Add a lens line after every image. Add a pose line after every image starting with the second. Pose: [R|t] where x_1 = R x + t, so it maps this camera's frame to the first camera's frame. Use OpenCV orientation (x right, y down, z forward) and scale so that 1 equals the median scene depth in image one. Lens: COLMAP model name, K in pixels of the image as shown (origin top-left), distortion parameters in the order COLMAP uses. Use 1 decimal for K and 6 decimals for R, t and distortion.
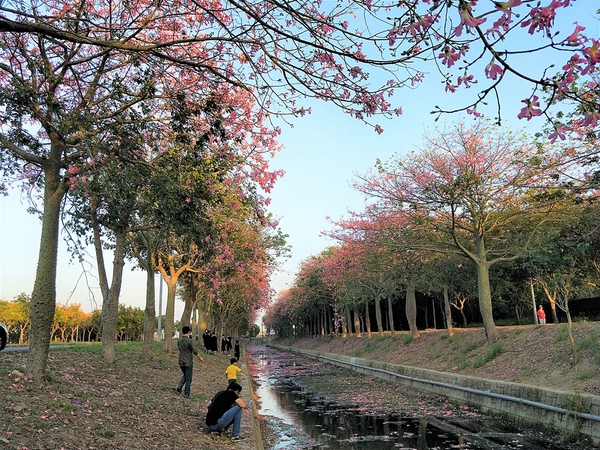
lens RADIAL K [[498.5, 0, 300.0], [0, 498.5, 225.0], [0, 0, 1]] dist [0.011588, -0.046248]
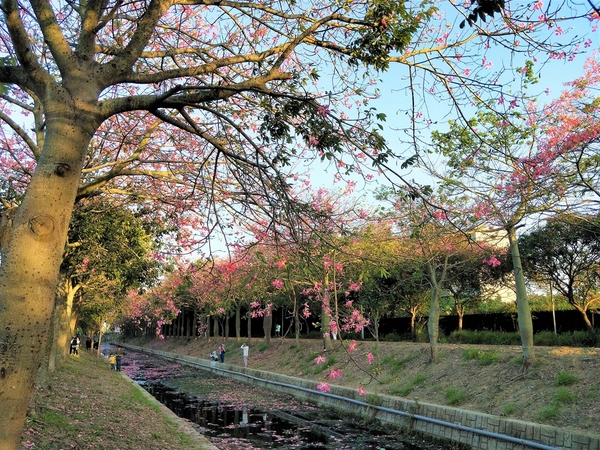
lens RADIAL K [[498.5, 0, 300.0], [0, 498.5, 225.0], [0, 0, 1]] dist [0.011588, -0.046248]
pose [[0.954018, 0.087599, 0.286662, -0.102061], [-0.088674, 0.996018, -0.009257, -0.092076], [-0.286332, -0.016588, 0.957987, -0.256076]]
